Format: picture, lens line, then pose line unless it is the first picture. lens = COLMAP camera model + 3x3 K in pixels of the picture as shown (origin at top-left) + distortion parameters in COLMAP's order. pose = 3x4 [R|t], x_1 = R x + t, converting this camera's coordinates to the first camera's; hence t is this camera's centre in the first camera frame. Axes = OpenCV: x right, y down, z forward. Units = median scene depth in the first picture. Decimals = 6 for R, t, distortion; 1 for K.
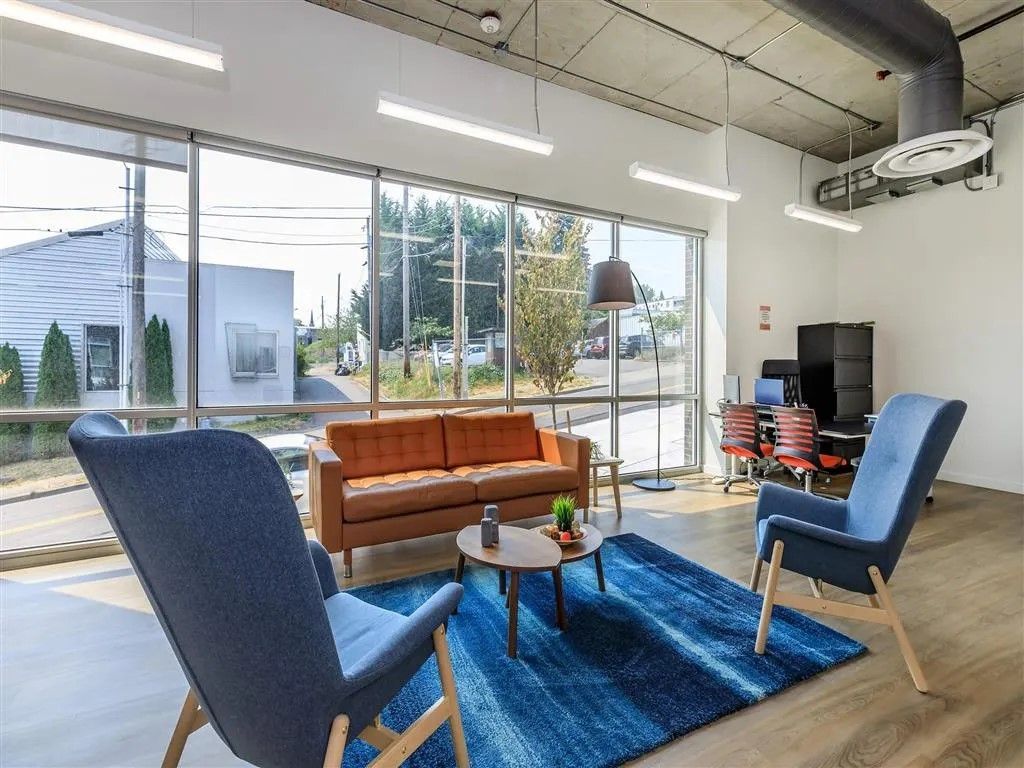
lens RADIAL K [[467.6, 0, 510.3], [0, 467.6, 377.1], [0, 0, 1]] dist [0.002487, 0.000415]
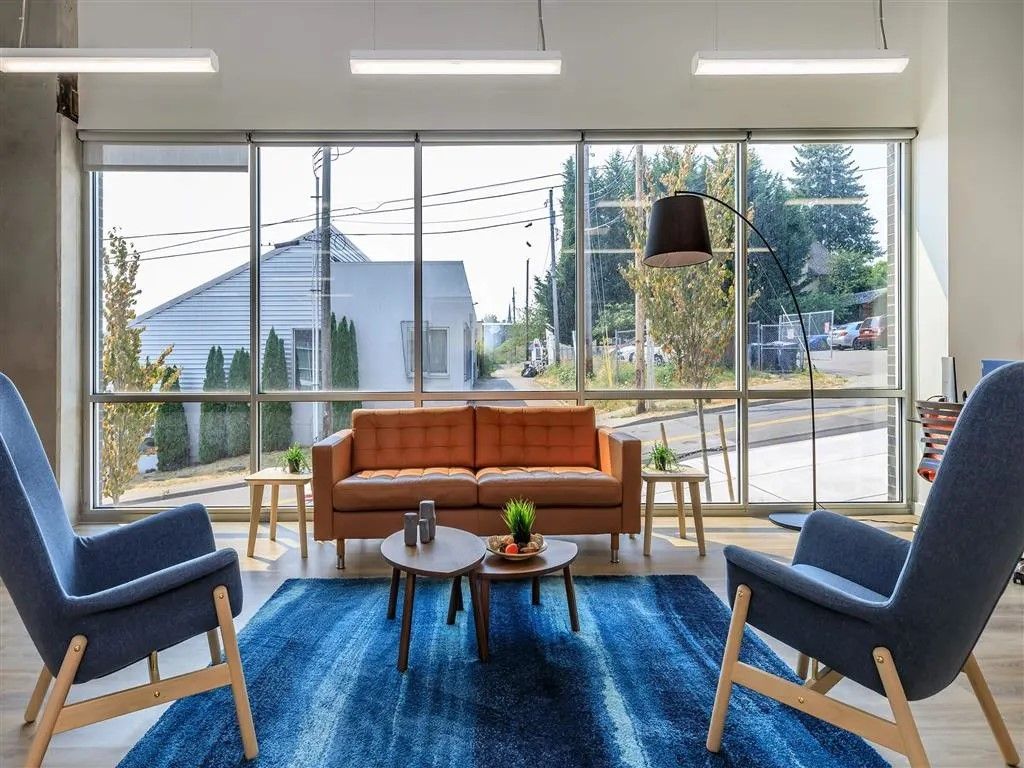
lens RADIAL K [[586.8, 0, 511.3], [0, 586.8, 384.1], [0, 0, 1]] dist [0.000726, 0.004196]
pose [[0.890363, 0.000004, -0.455252, 0.165720], [-0.000512, 0.999999, -0.000992, 0.017294], [0.455251, 0.001116, 0.890362, 0.030905]]
